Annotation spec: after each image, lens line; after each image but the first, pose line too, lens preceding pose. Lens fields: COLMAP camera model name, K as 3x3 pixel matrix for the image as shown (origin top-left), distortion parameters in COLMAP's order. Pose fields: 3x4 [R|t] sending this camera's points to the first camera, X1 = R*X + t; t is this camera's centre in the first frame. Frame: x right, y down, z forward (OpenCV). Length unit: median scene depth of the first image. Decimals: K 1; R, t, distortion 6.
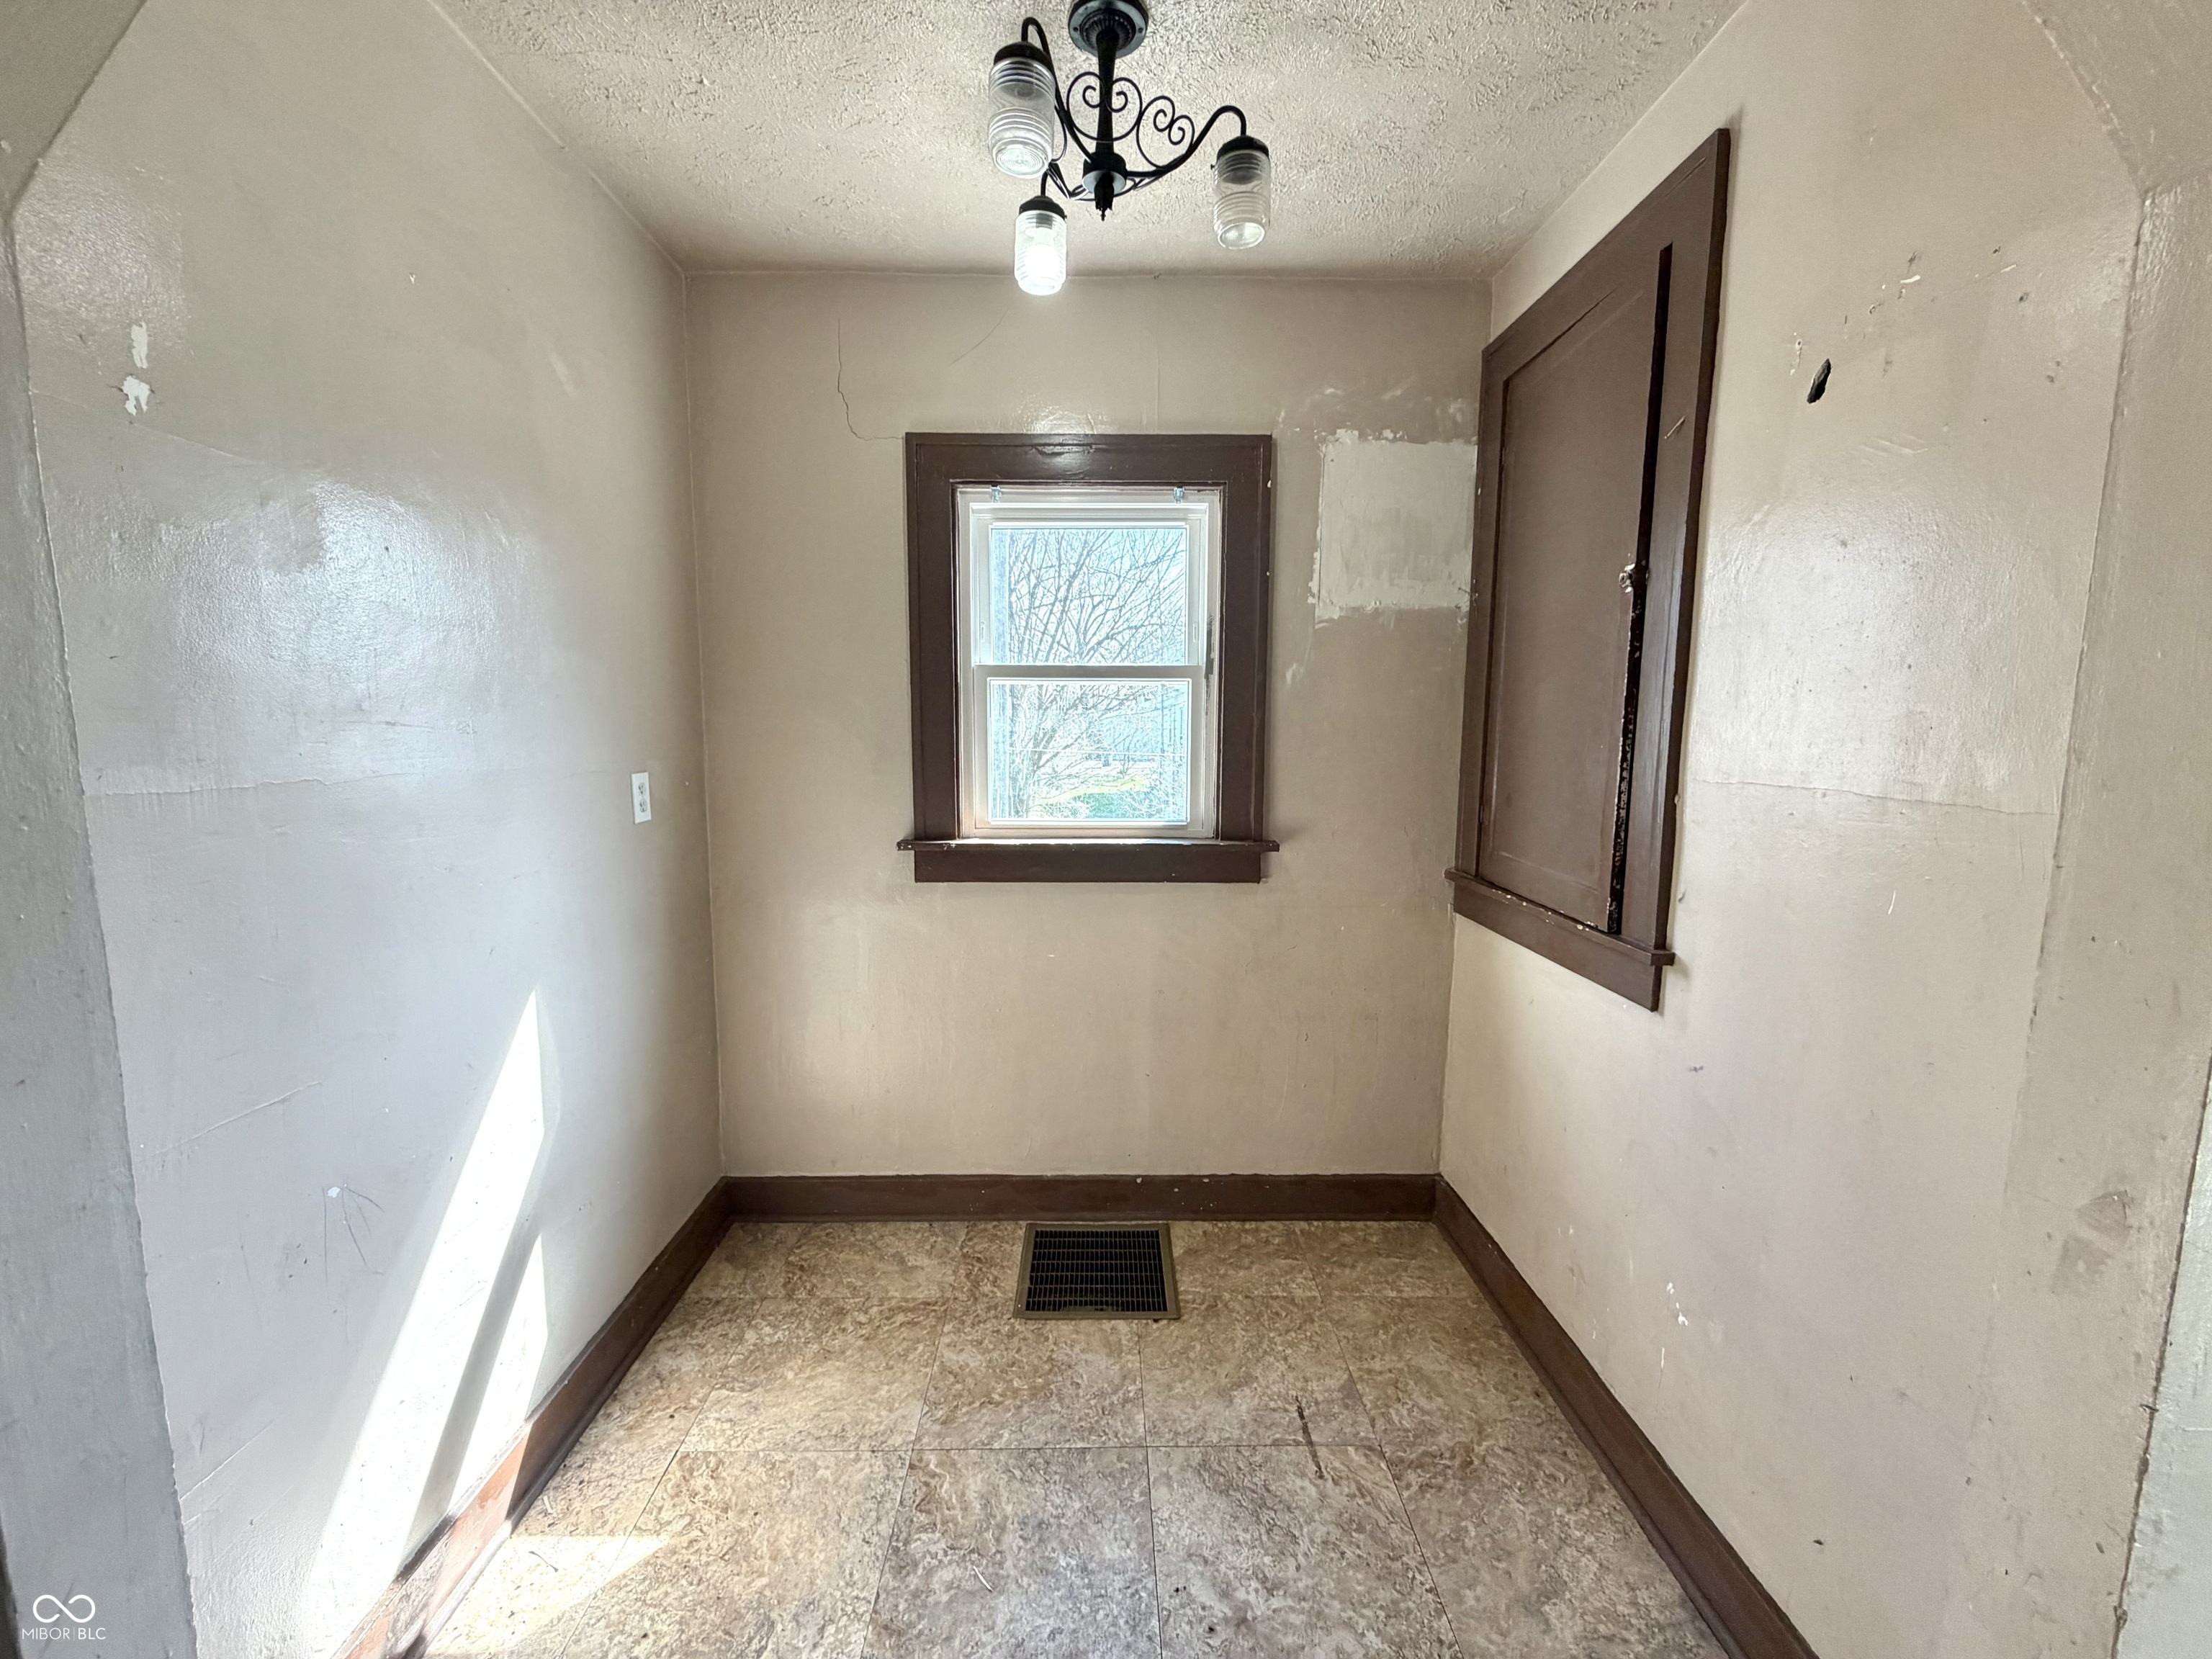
lens RADIAL K [[882.8, 0, 1106.2], [0, 882.8, 829.0], [0, 0, 1]] dist [-0.000946, 0.000140]
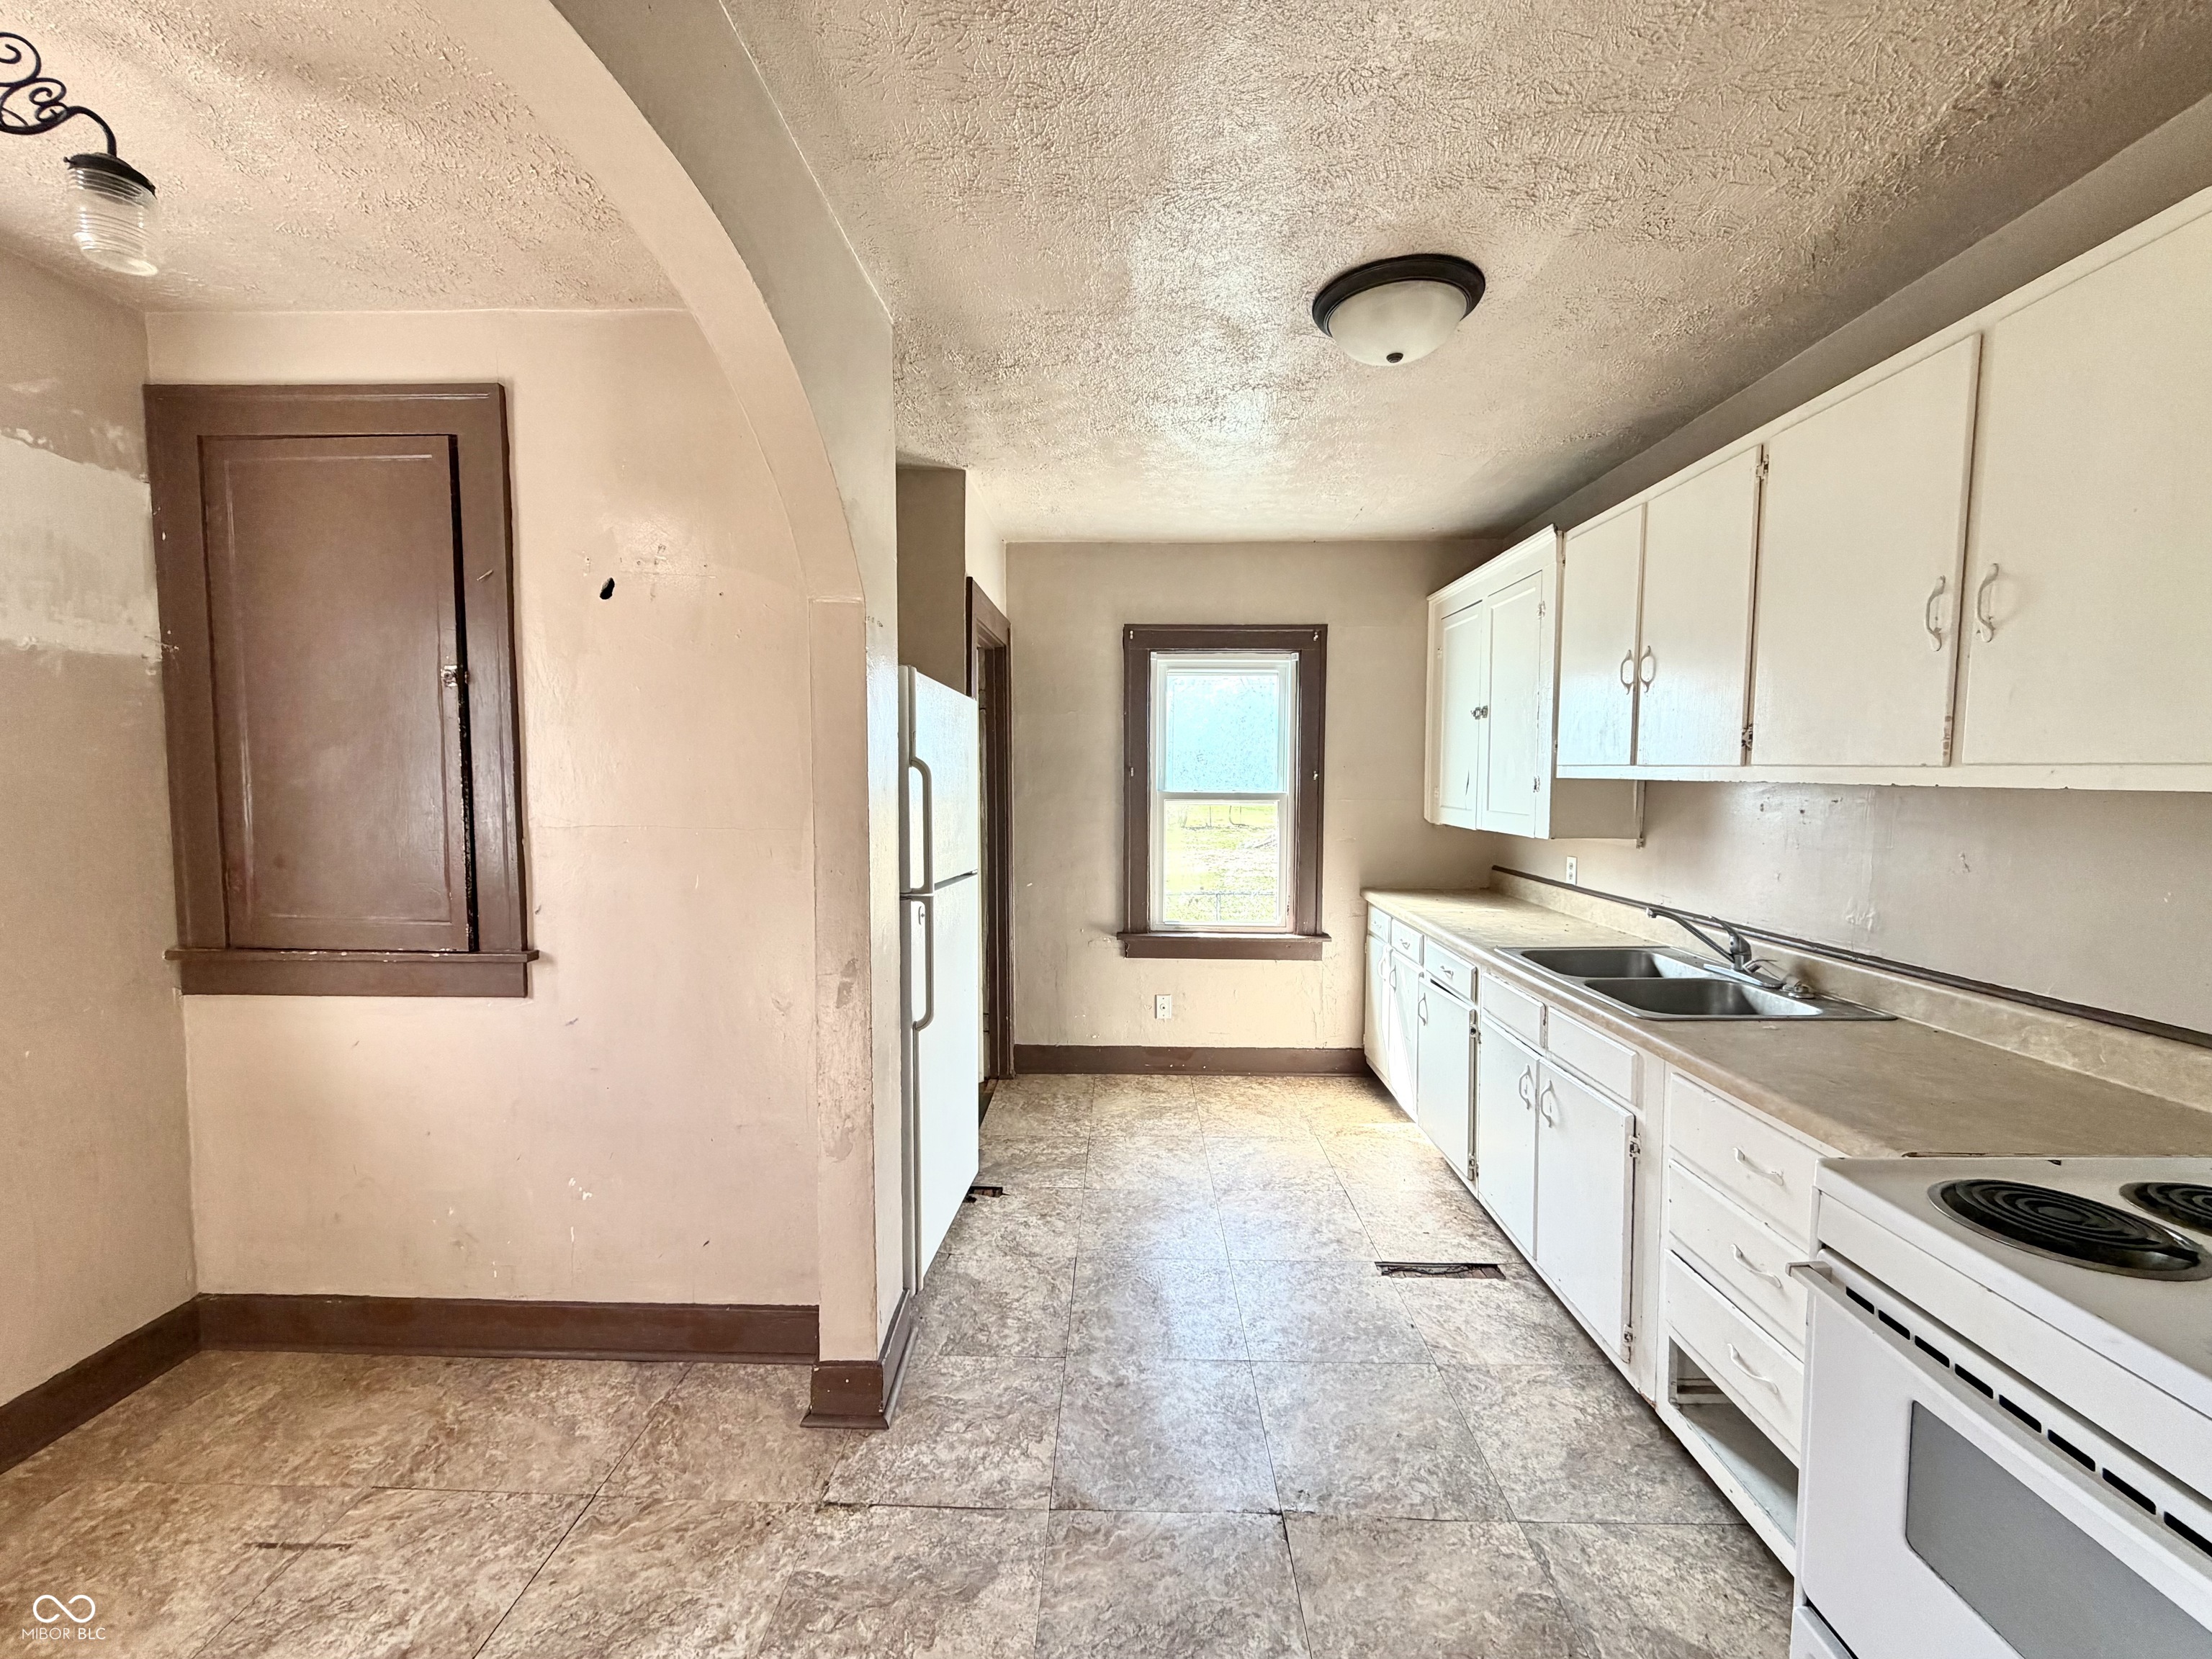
lens RADIAL K [[882.8, 0, 1097.8], [0, 882.8, 821.1], [0, 0, 1]] dist [-0.000946, 0.000140]
pose [[0.039840, -0.055931, 0.997640, -0.637317], [0.113599, 0.992212, 0.051090, -0.030387], [-0.992728, 0.111295, 0.045883, 0.024447]]
